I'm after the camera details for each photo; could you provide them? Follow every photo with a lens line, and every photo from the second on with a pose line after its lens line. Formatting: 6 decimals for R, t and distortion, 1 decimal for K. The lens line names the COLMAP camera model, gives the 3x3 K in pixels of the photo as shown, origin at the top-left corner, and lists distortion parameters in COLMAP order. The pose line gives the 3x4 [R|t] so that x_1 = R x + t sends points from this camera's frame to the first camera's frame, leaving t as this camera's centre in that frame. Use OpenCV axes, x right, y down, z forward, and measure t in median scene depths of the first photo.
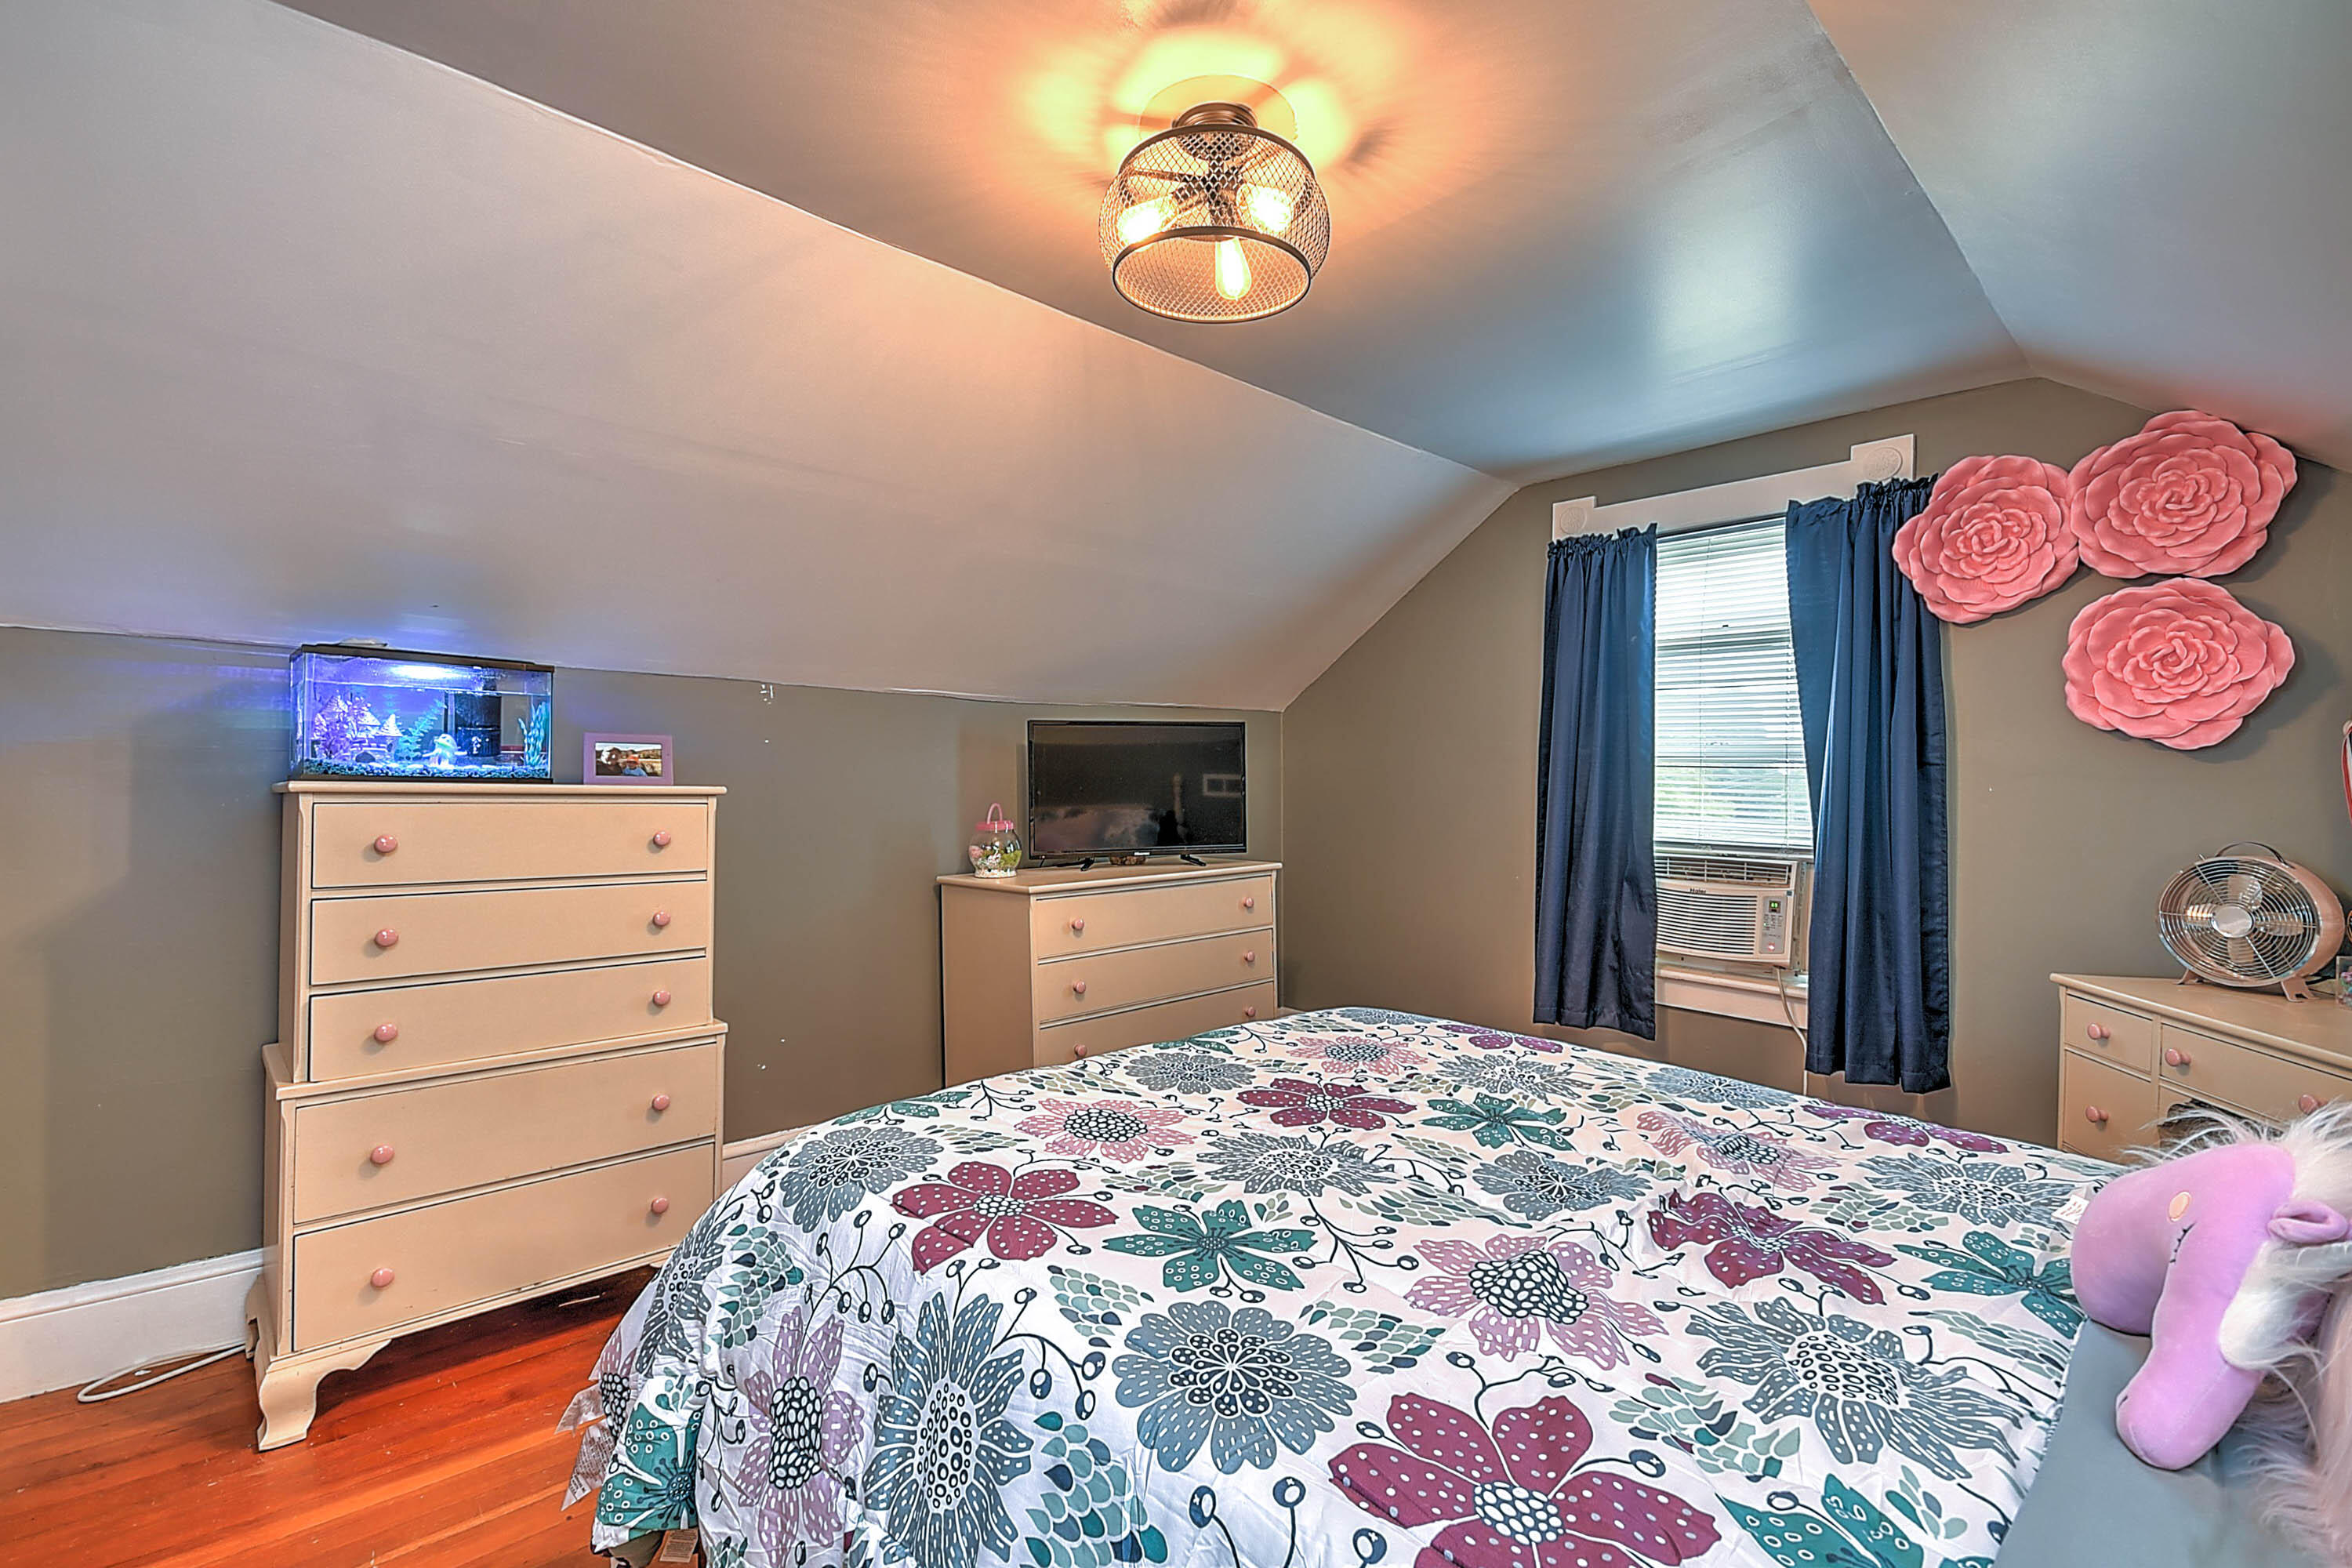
lens RADIAL K [[1020.5, 0, 1189.6], [0, 1020.5, 784.6], [0, 0, 1]] dist [0.010412, -0.004062]
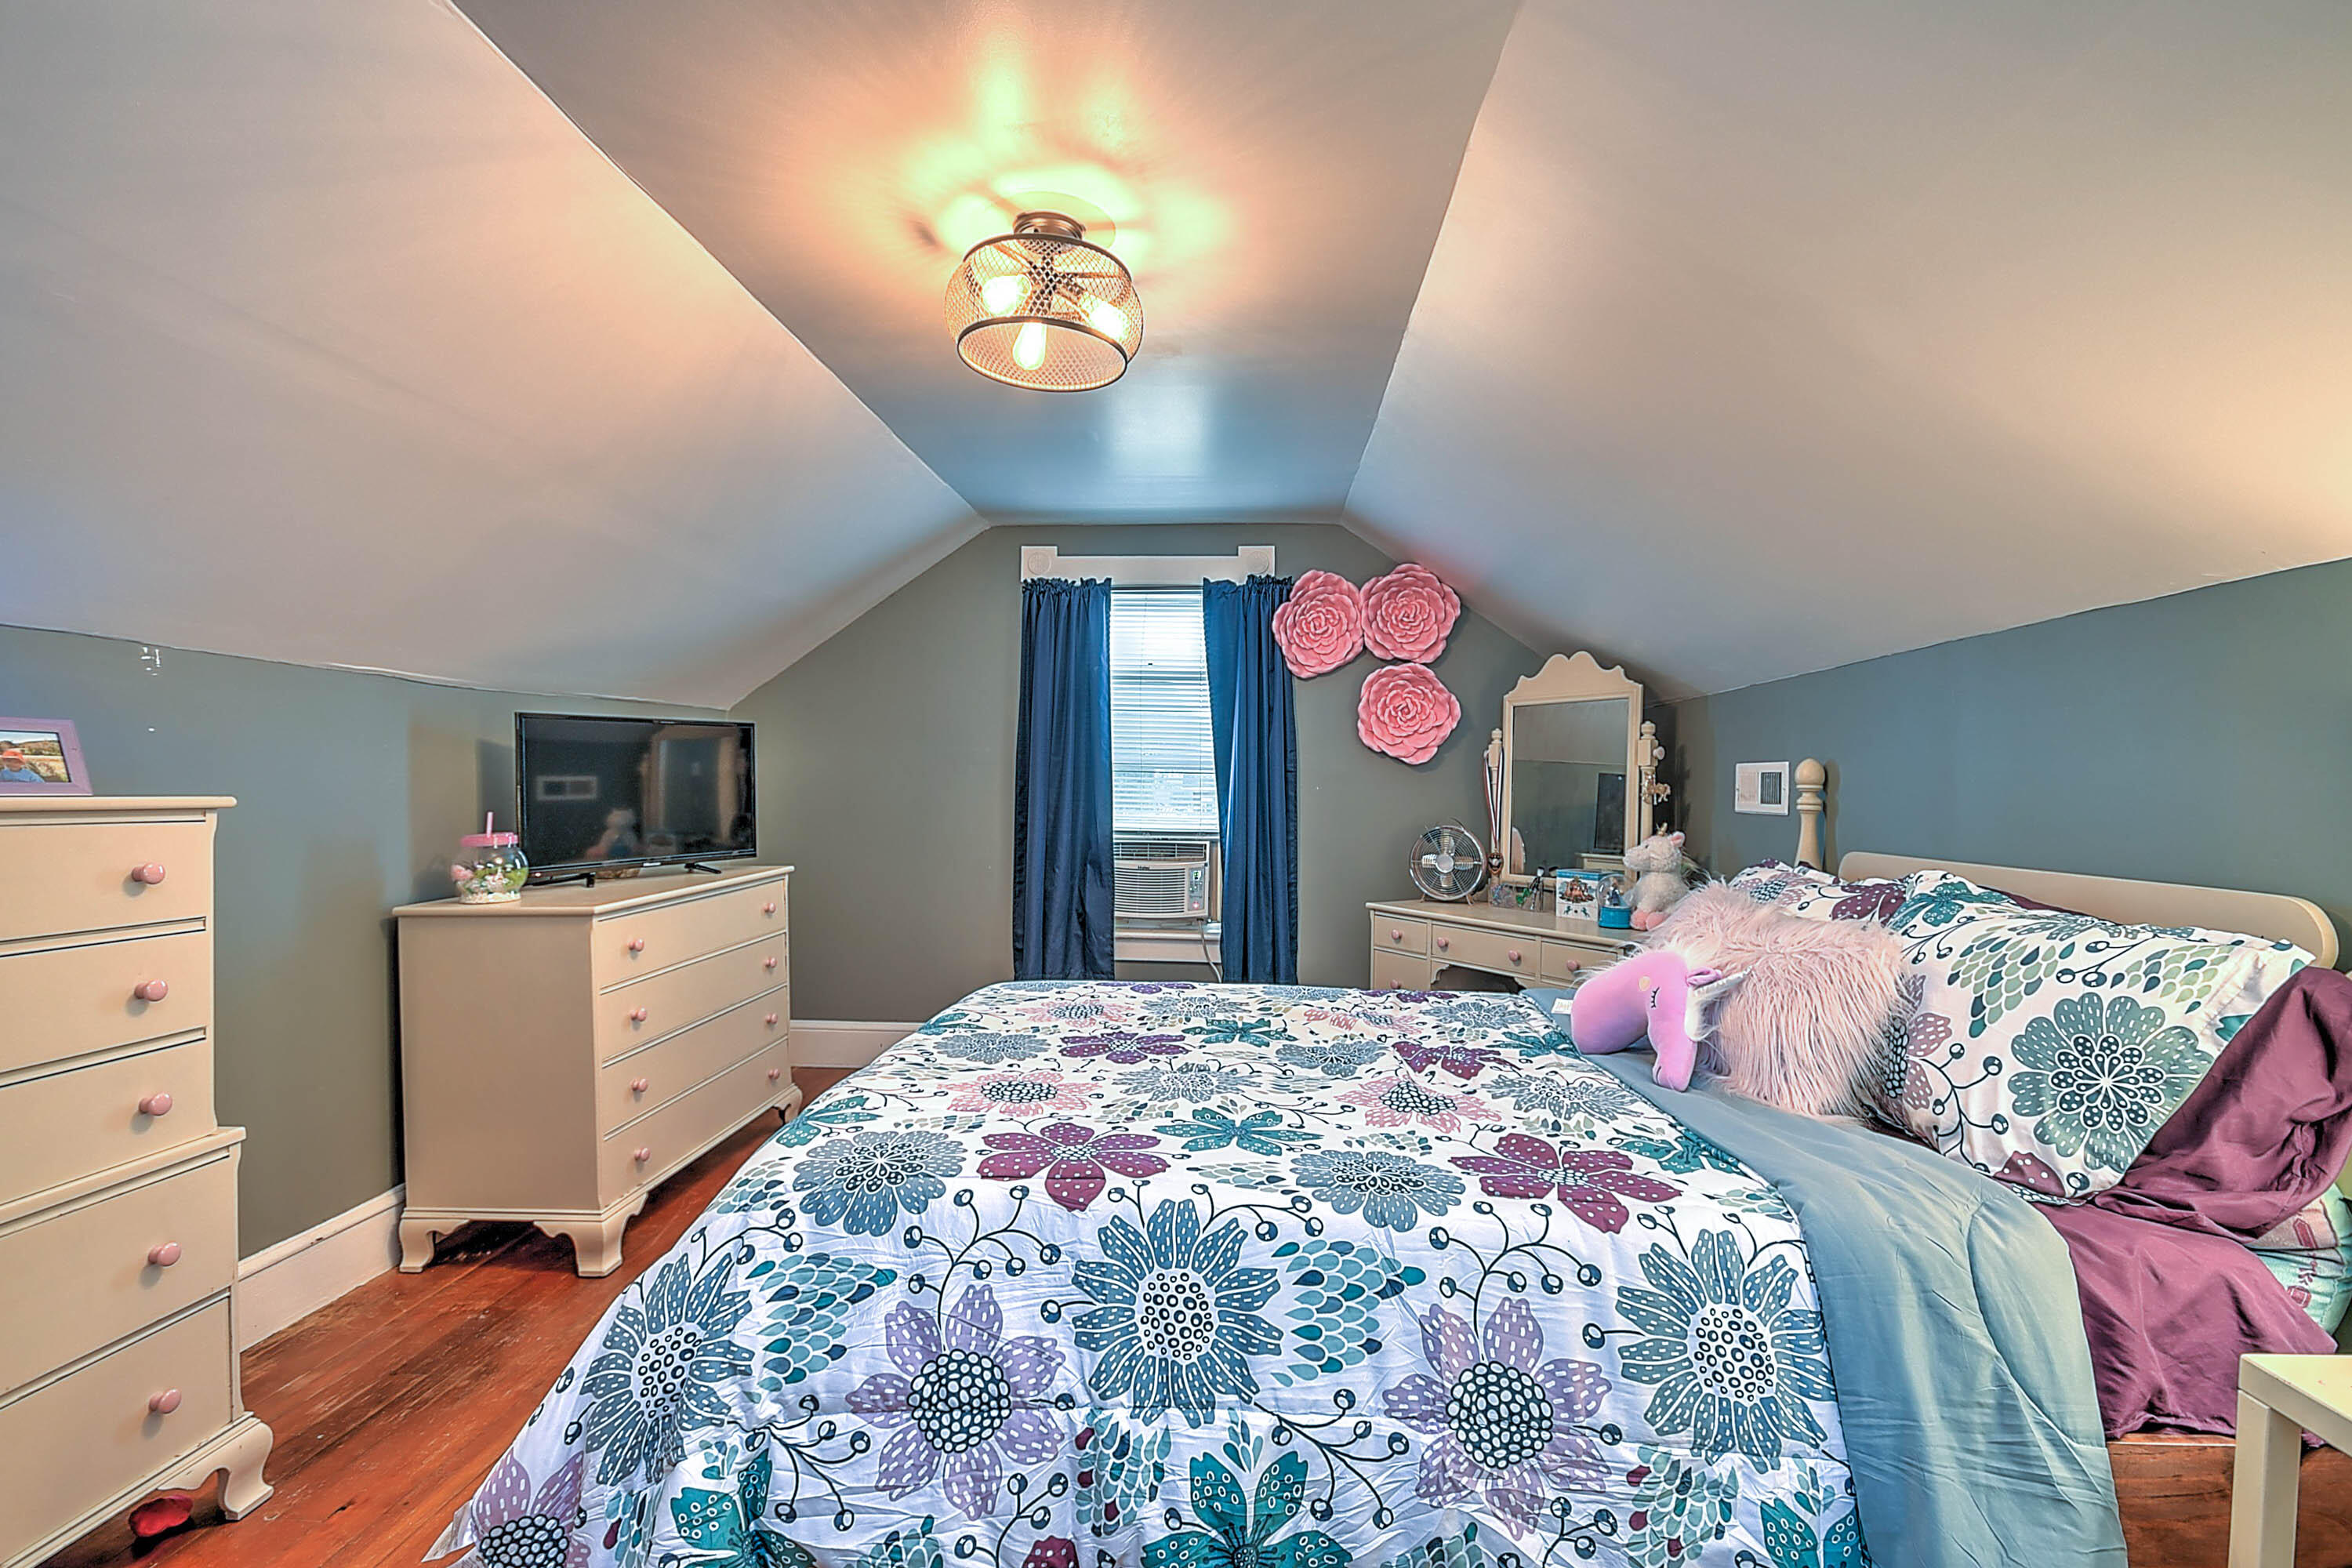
lens RADIAL K [[1020.5, 0, 1168.5], [0, 1020.5, 785.8], [0, 0, 1]] dist [0.010412, -0.004062]
pose [[0.737605, -0.005278, 0.675212, -0.522325], [0.002464, 0.999984, 0.005125, -0.009116], [-0.675228, -0.002116, 0.737606, 0.034217]]
